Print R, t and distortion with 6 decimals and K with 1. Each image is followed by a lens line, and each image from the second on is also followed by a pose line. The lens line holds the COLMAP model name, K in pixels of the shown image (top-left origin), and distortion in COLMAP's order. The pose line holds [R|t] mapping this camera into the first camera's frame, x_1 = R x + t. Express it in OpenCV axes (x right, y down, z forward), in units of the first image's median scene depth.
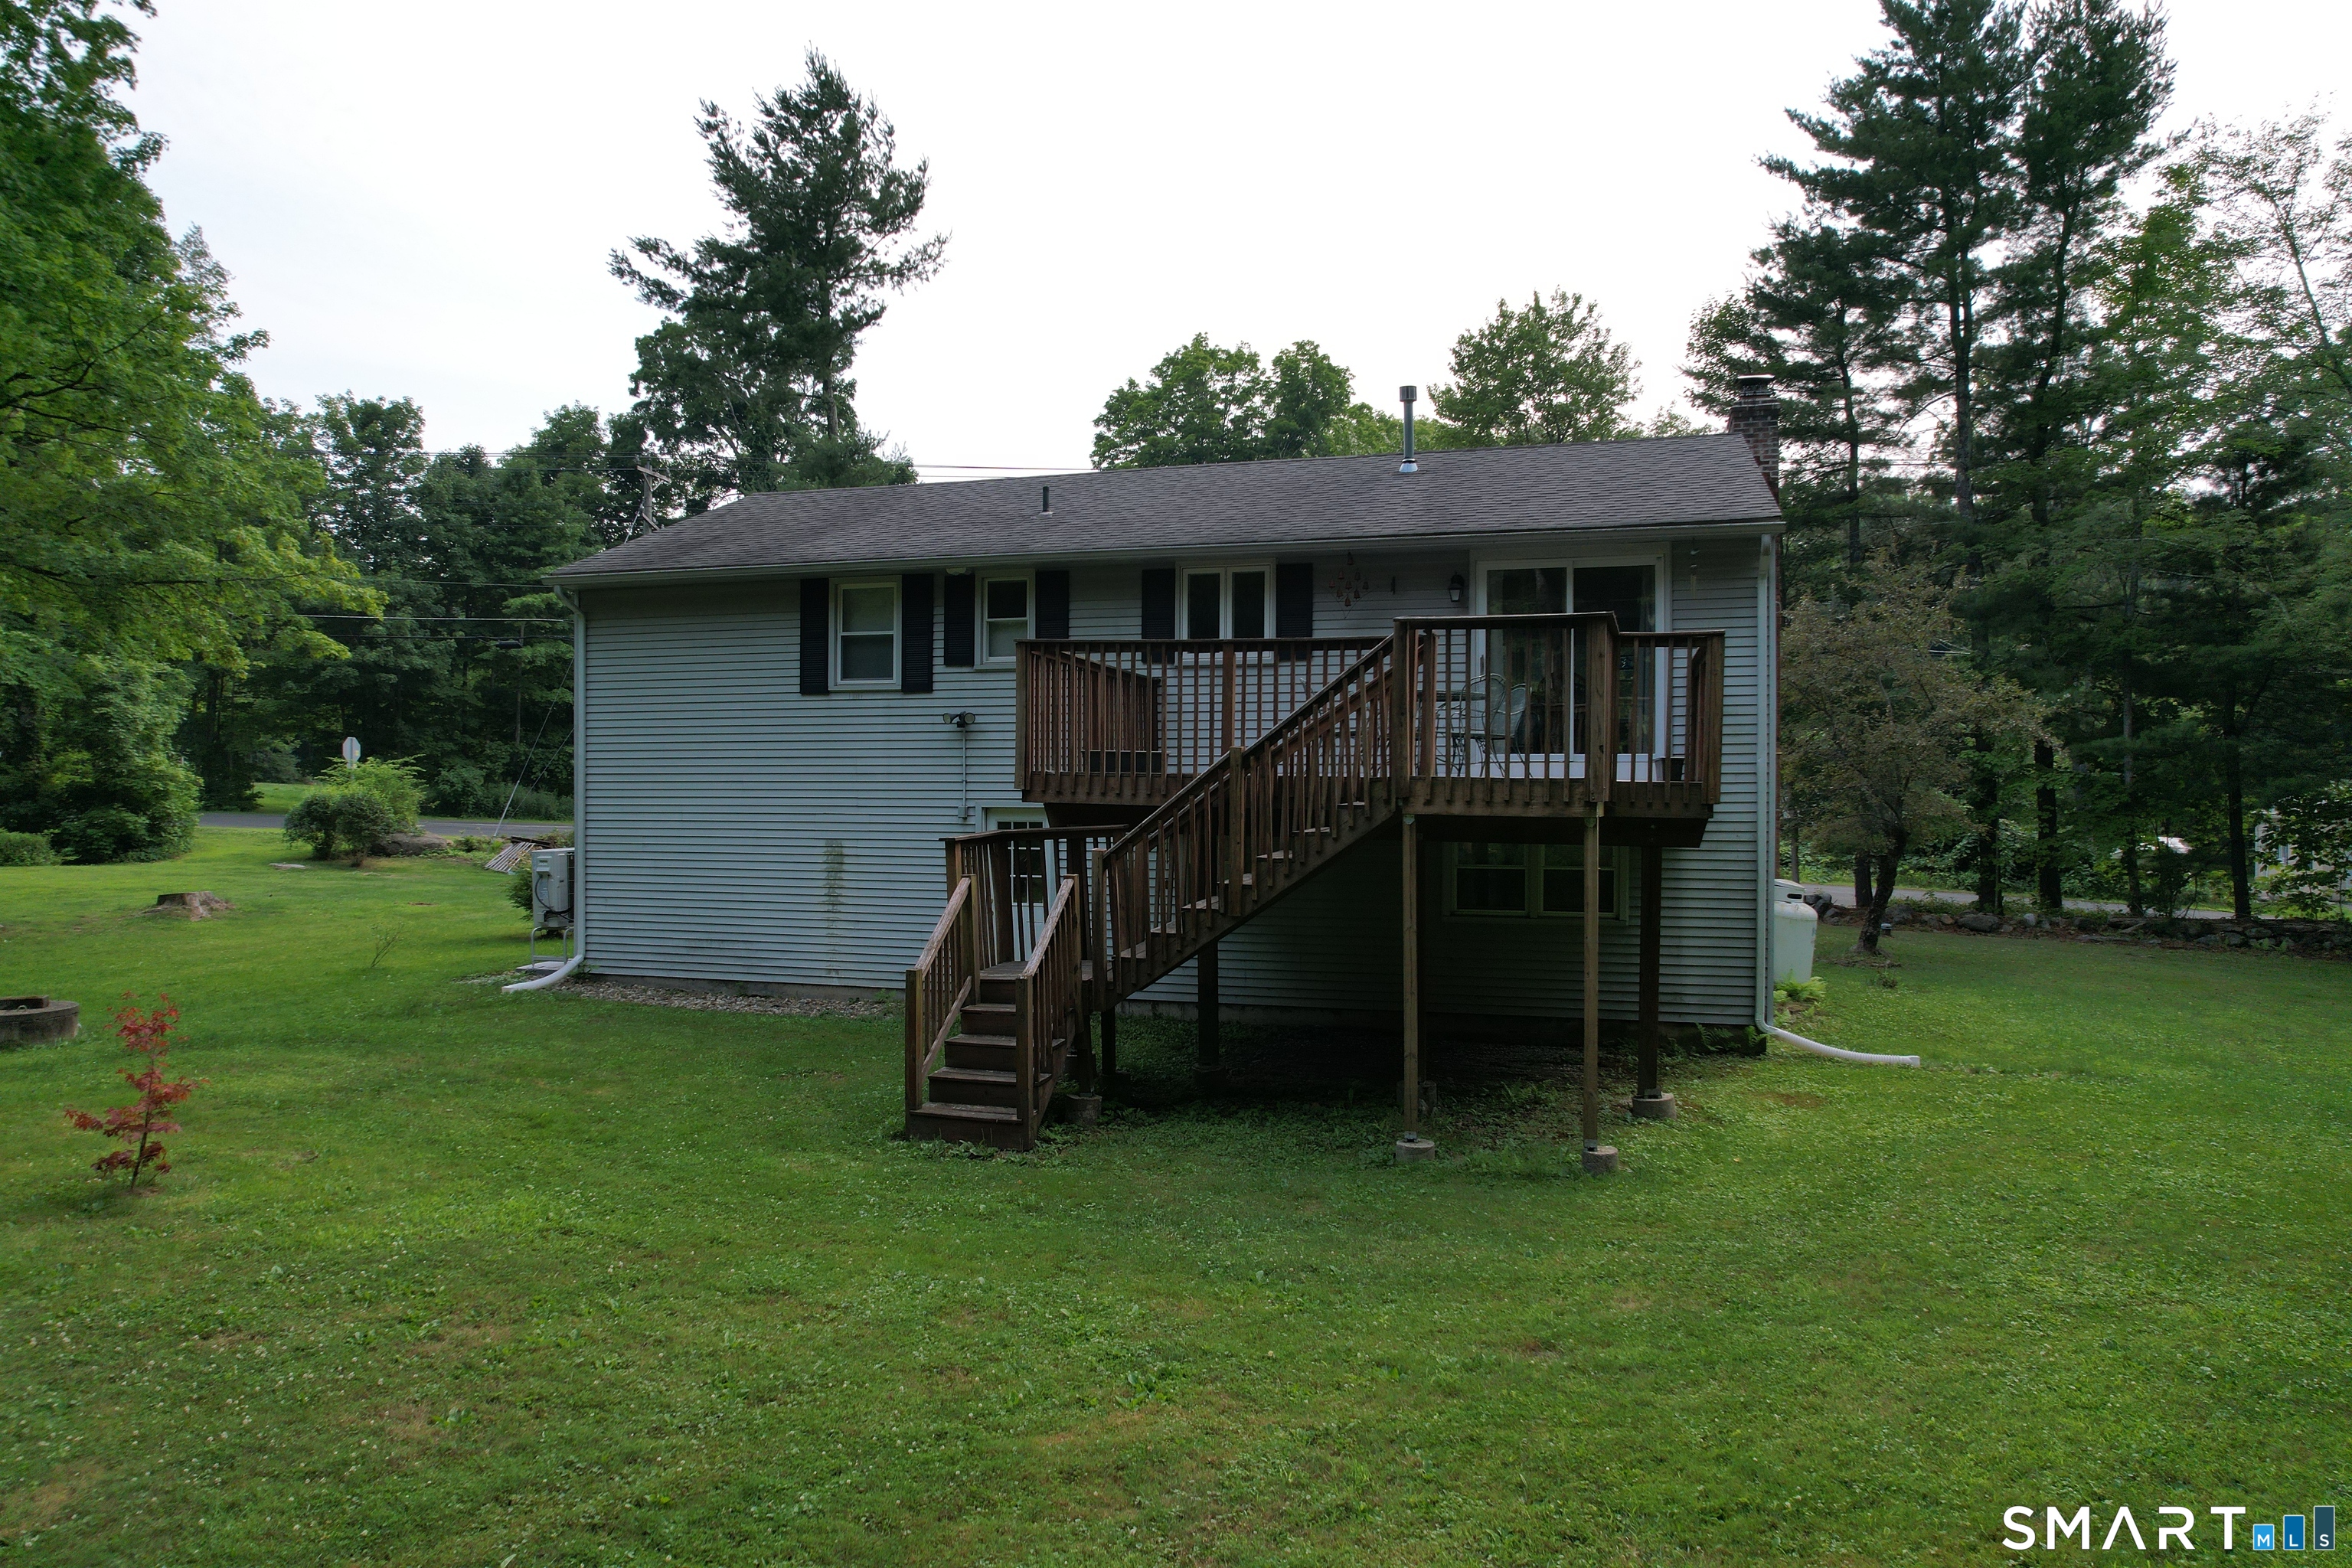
lens RADIAL K [[1502.0, 0, 1176.0], [0, 1502.0, 784.0], [0, 0, 1]] dist [-0.054966, 0.052897]
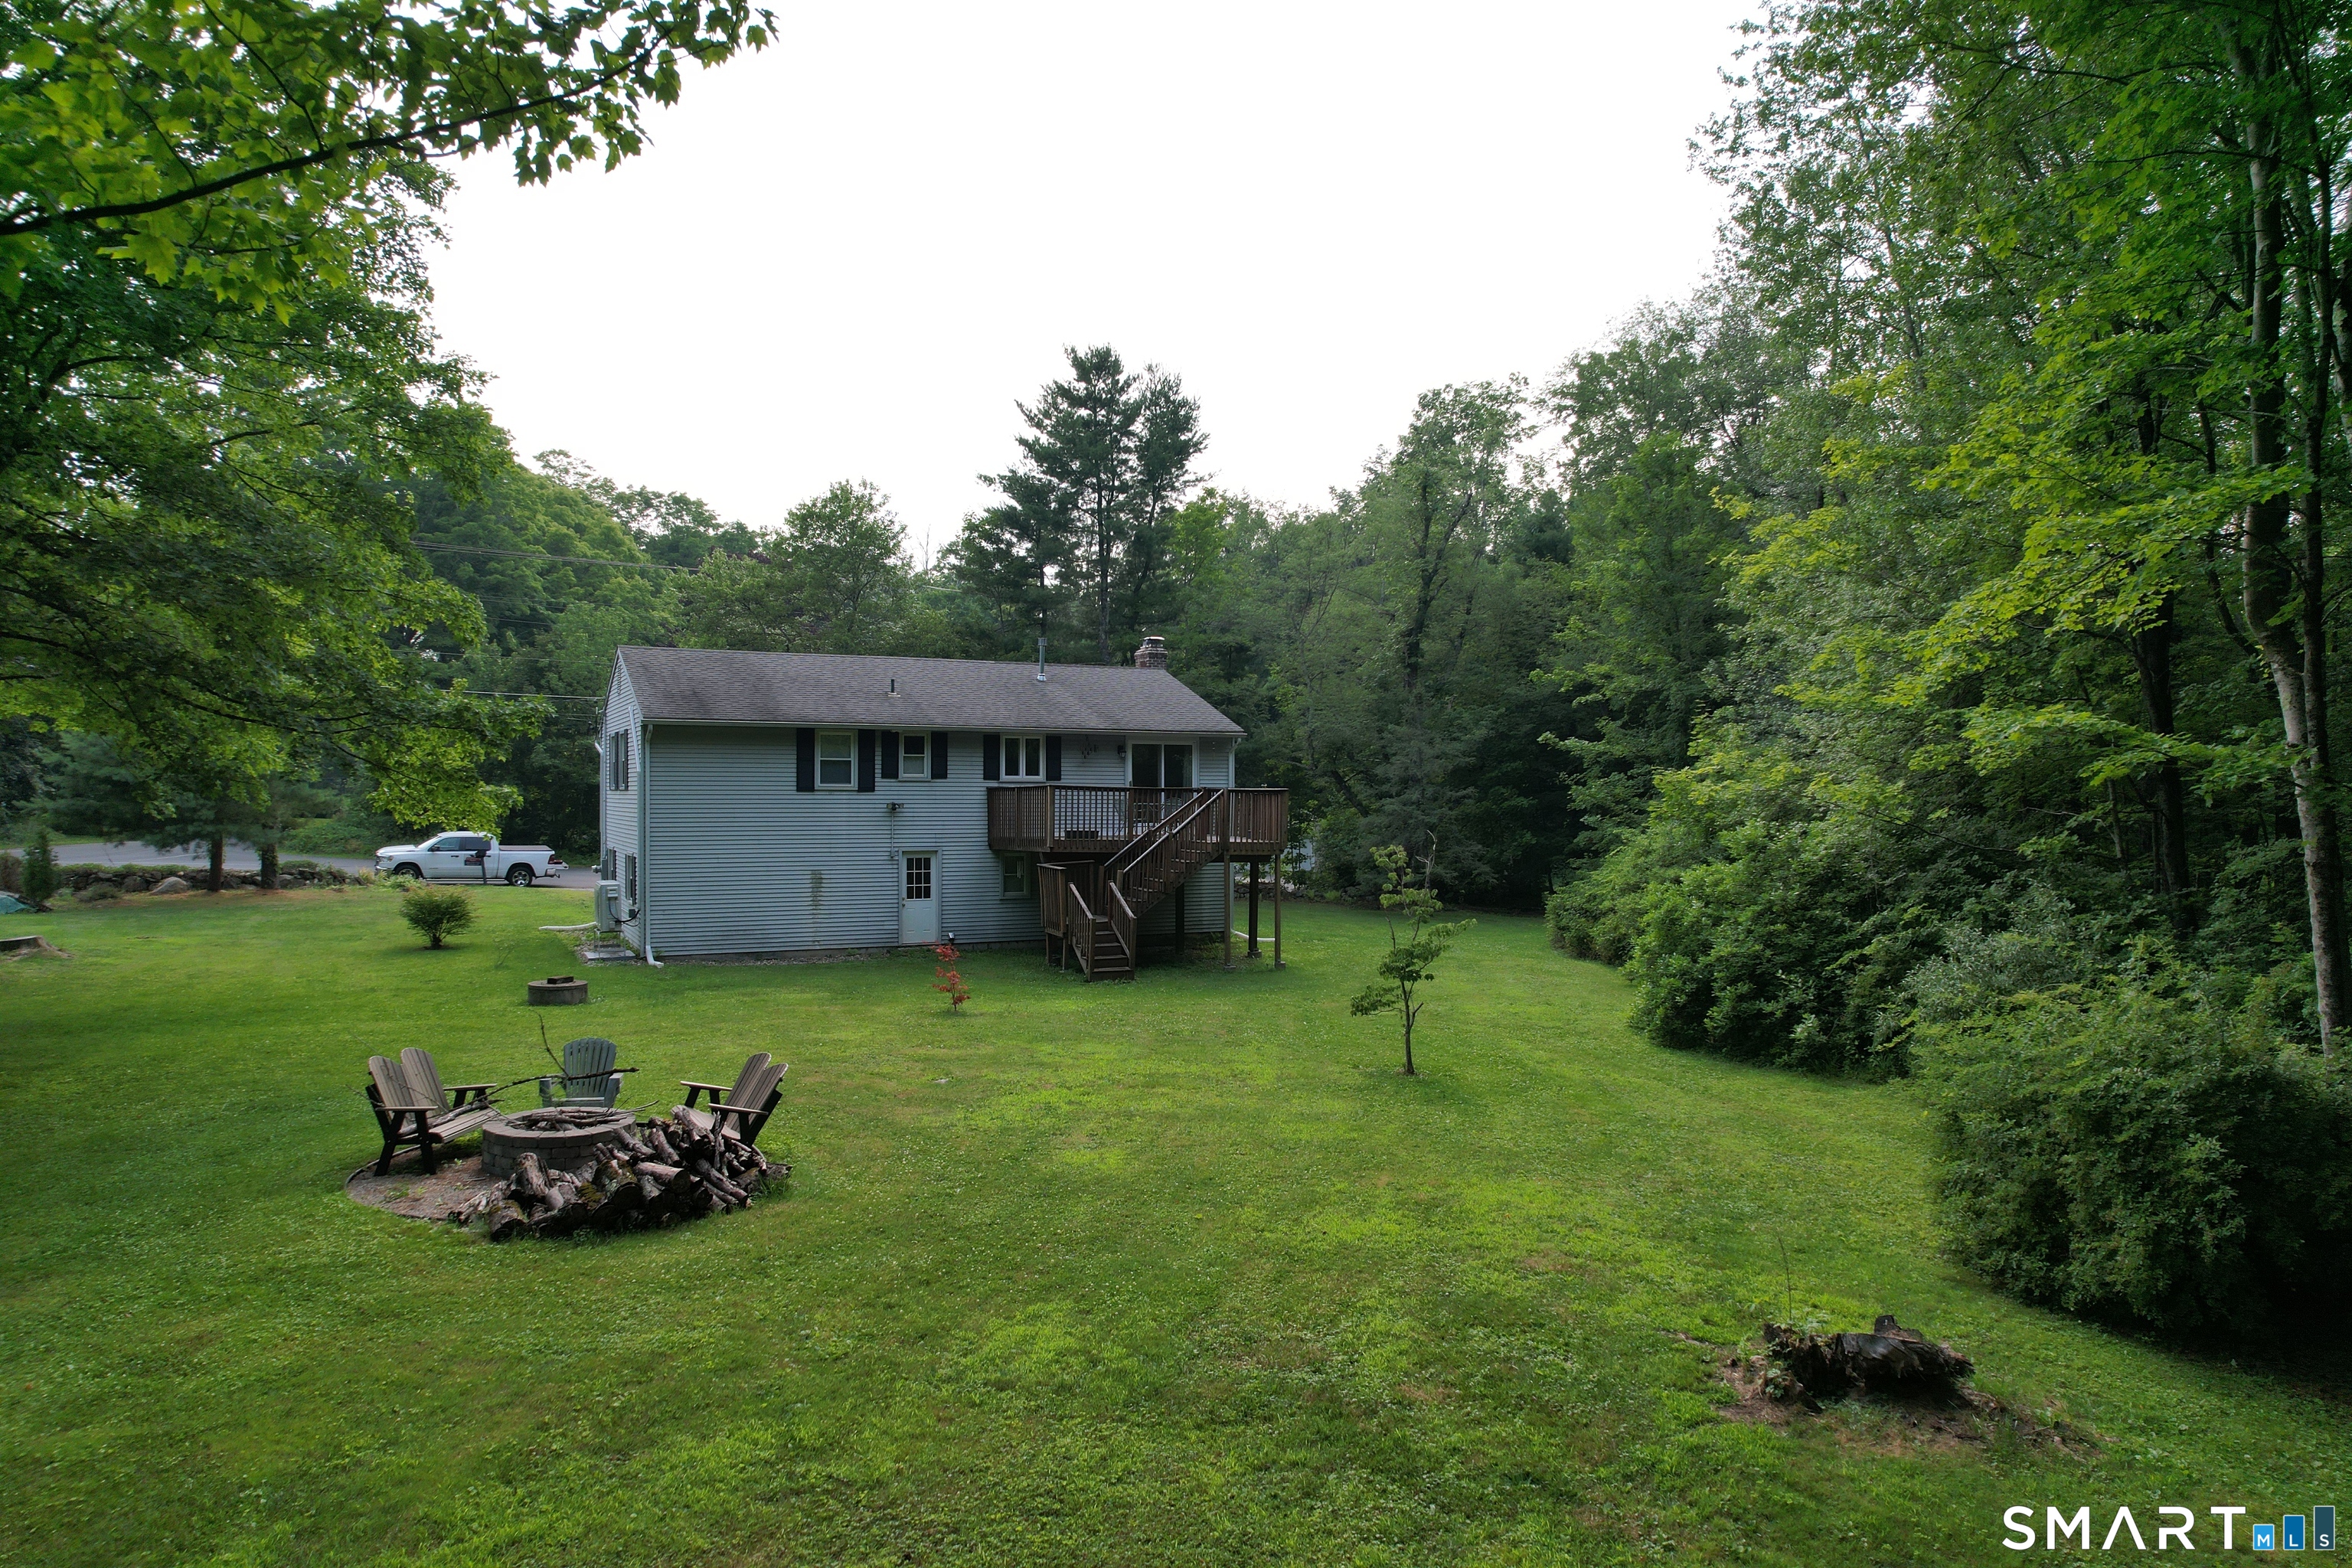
lens RADIAL K [[1500.5, 0, 1176.1], [0, 1500.5, 801.3], [0, 0, 1]] dist [-0.057293, 0.037176]
pose [[0.728542, -0.005873, 0.684976, -0.618742], [-0.005033, 0.999890, 0.013926, -0.040100], [-0.684983, -0.013593, 0.728433, -0.341314]]
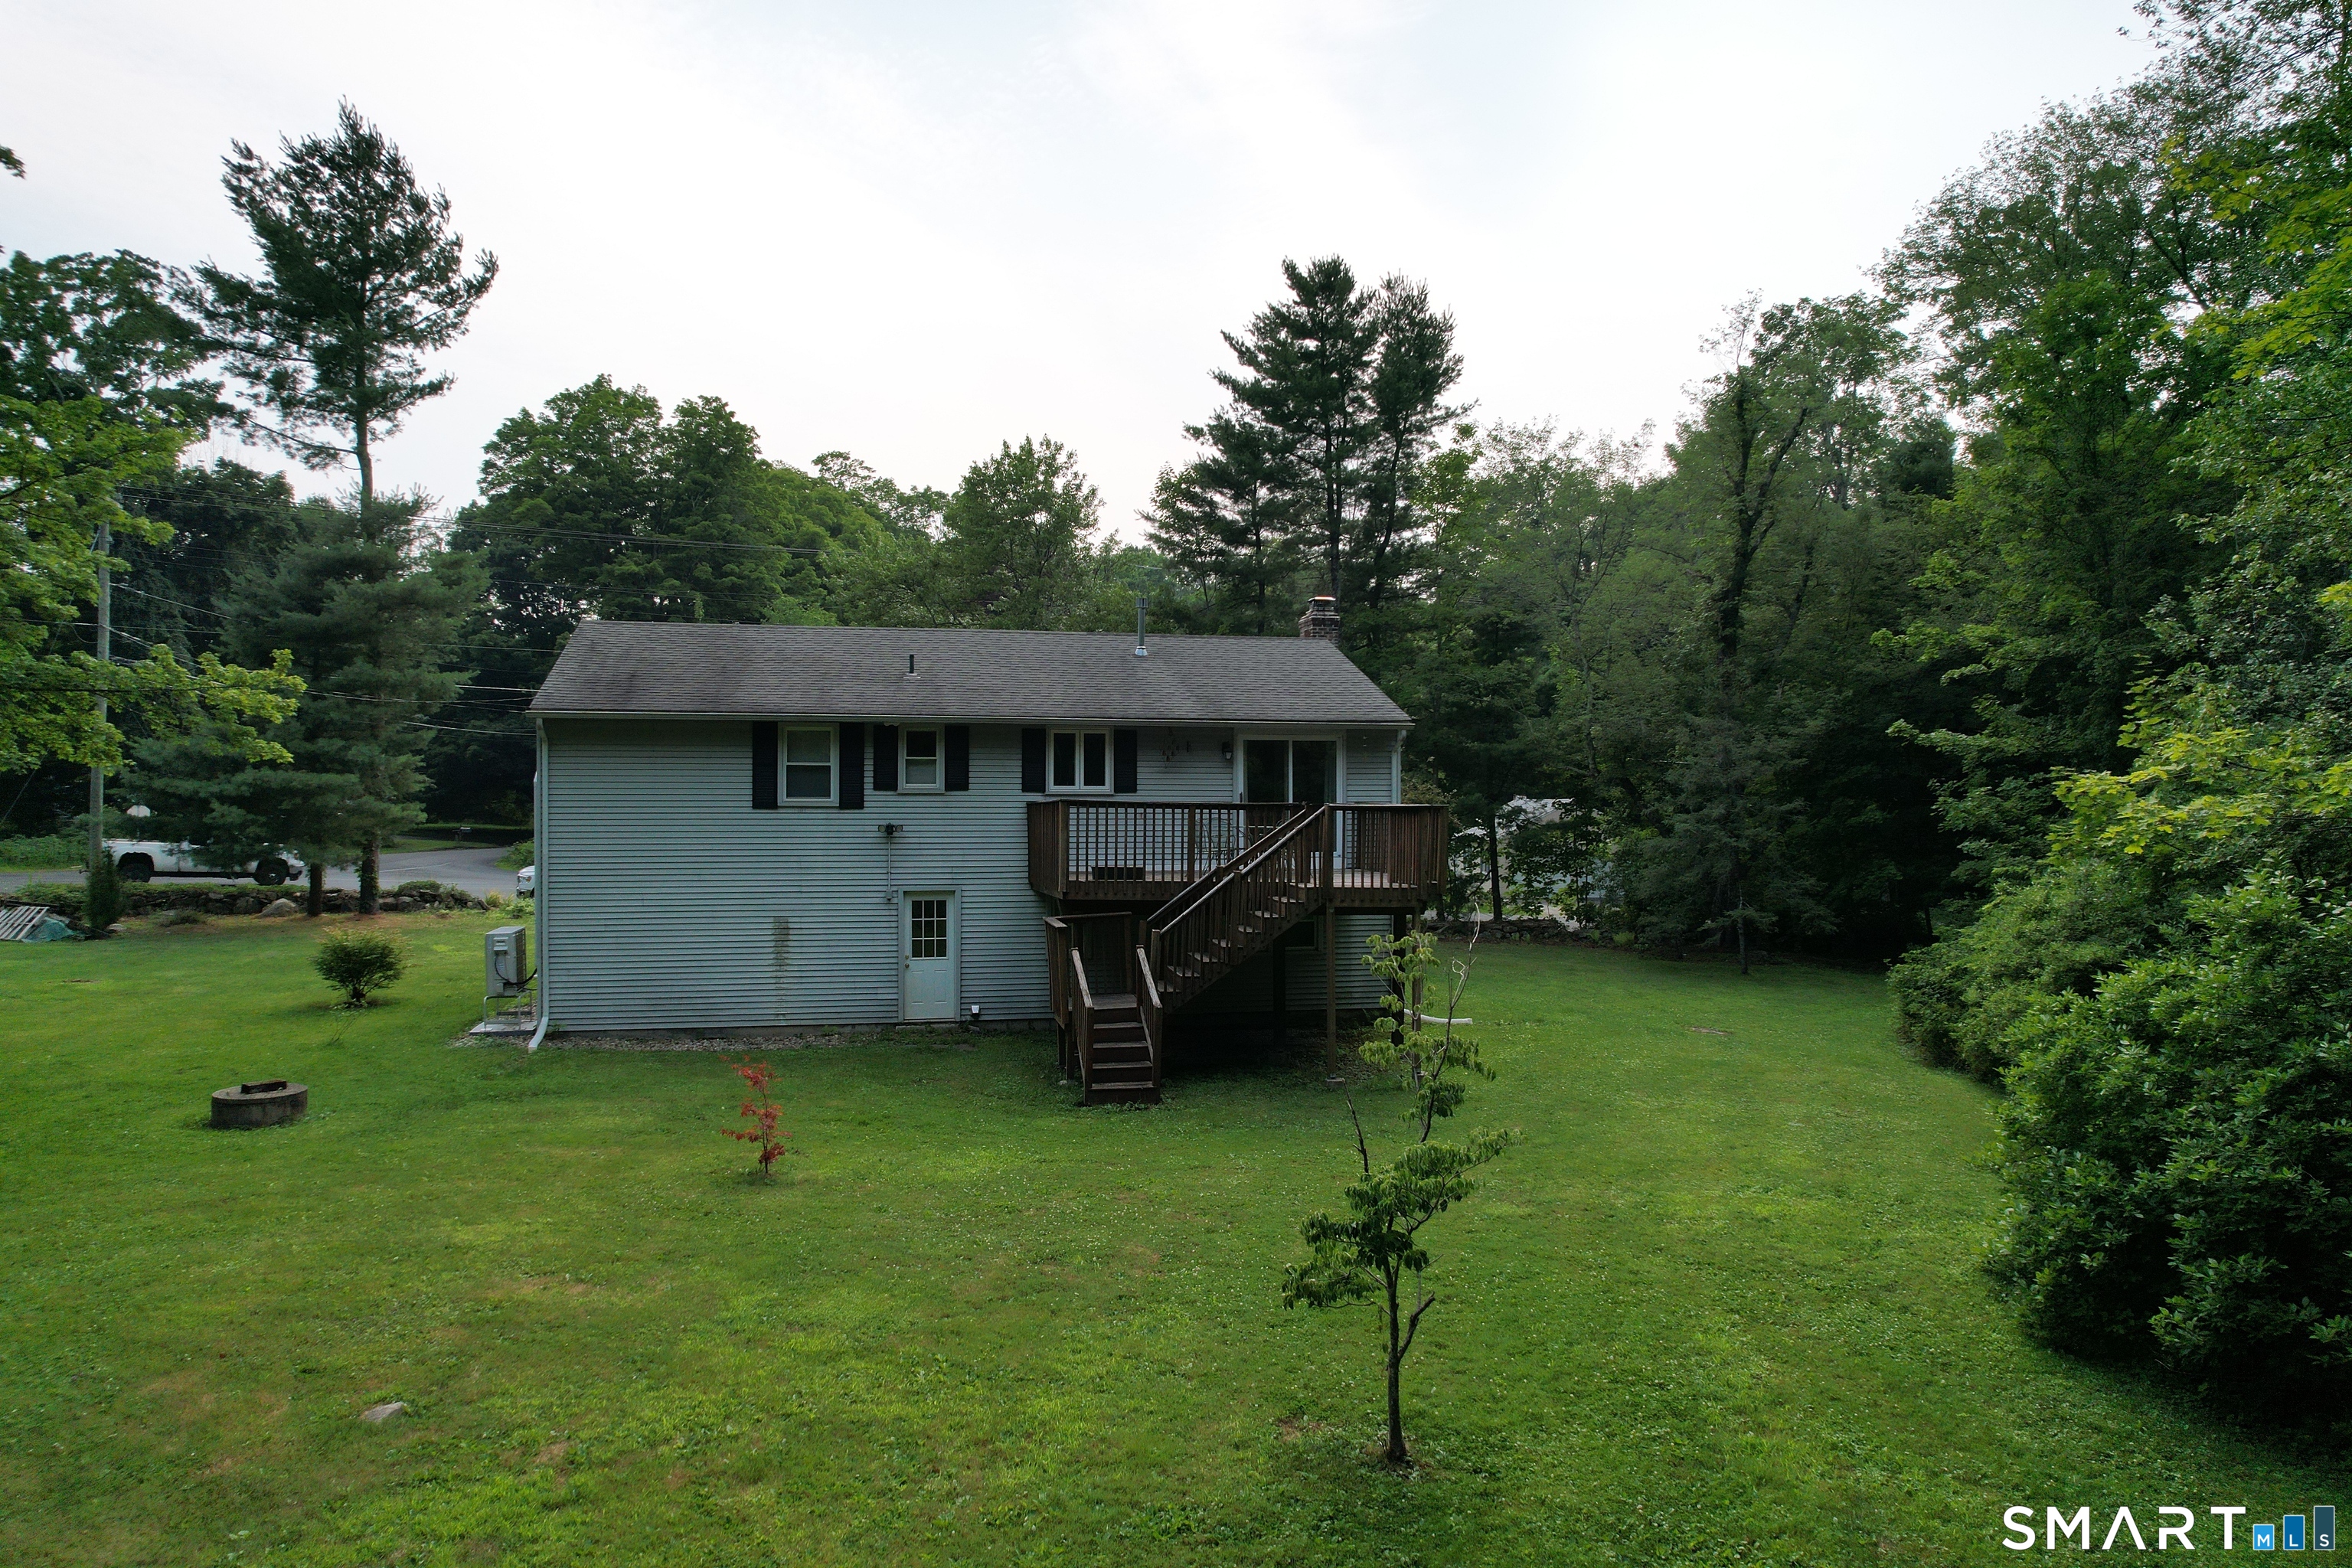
lens RADIAL K [[1500.5, 0, 1176.1], [0, 1500.5, 801.3], [0, 0, 1]] dist [-0.057293, 0.037176]
pose [[0.873972, -0.002565, 0.485969, -0.301767], [-0.001858, 0.999961, 0.008619, -0.041670], [-0.485972, -0.008436, 0.873933, -0.180135]]
